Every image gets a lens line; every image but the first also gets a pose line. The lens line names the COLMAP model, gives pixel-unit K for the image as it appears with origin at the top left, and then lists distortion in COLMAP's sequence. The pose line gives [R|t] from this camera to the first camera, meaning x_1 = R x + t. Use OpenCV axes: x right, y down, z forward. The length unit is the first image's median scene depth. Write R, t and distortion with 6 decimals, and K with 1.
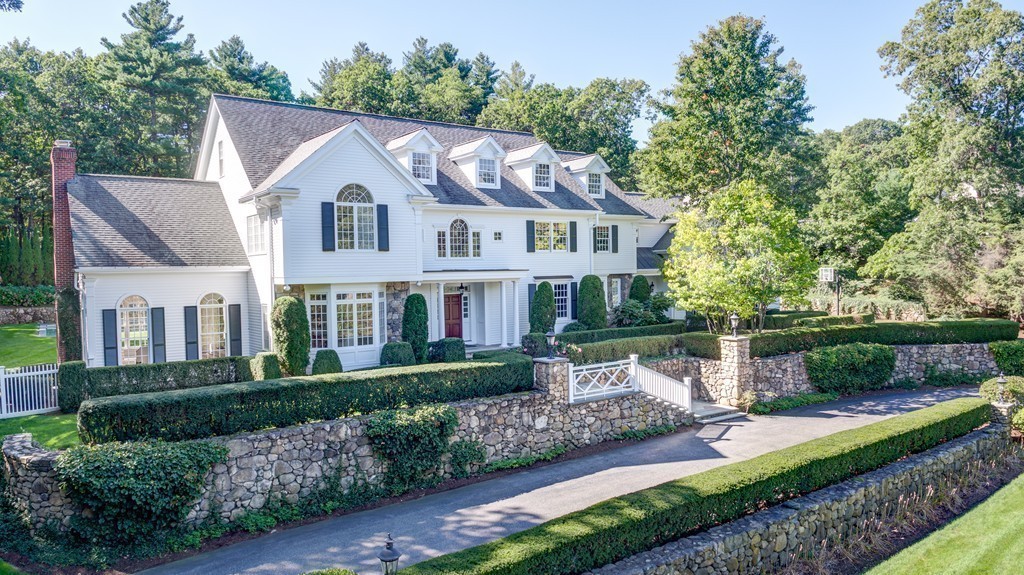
lens RADIAL K [[708.7, 0, 510.5], [0, 708.7, 291.0], [0, 0, 1]] dist [-0.002467, -0.017366]
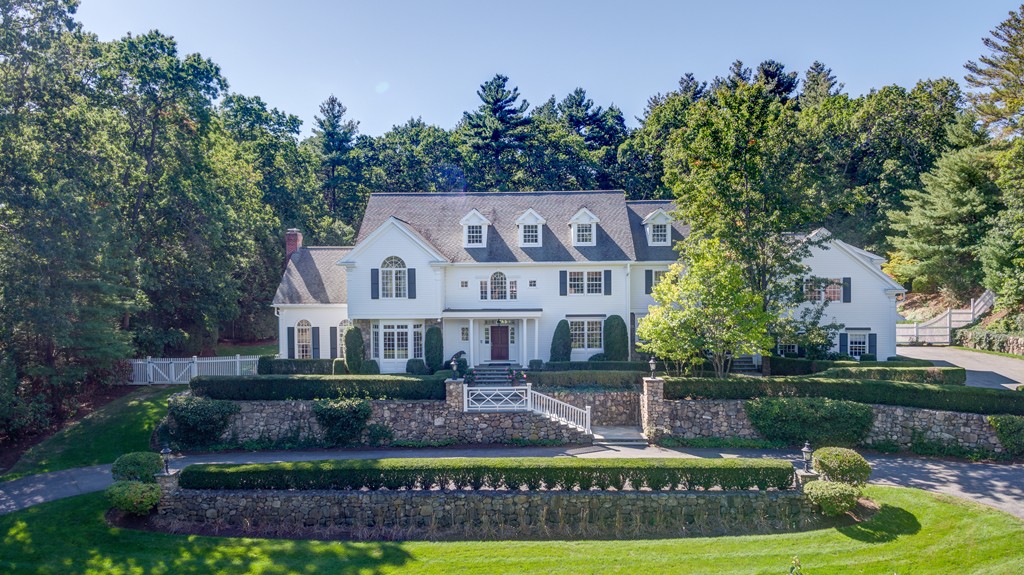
lens RADIAL K [[708.7, 0, 510.4], [0, 708.7, 285.8], [0, 0, 1]] dist [-0.002467, -0.017366]
pose [[0.793480, 0.024185, -0.608115, 0.919086], [-0.025367, 0.999656, 0.006656, -0.099502], [0.608067, 0.010145, 0.793821, -0.088074]]
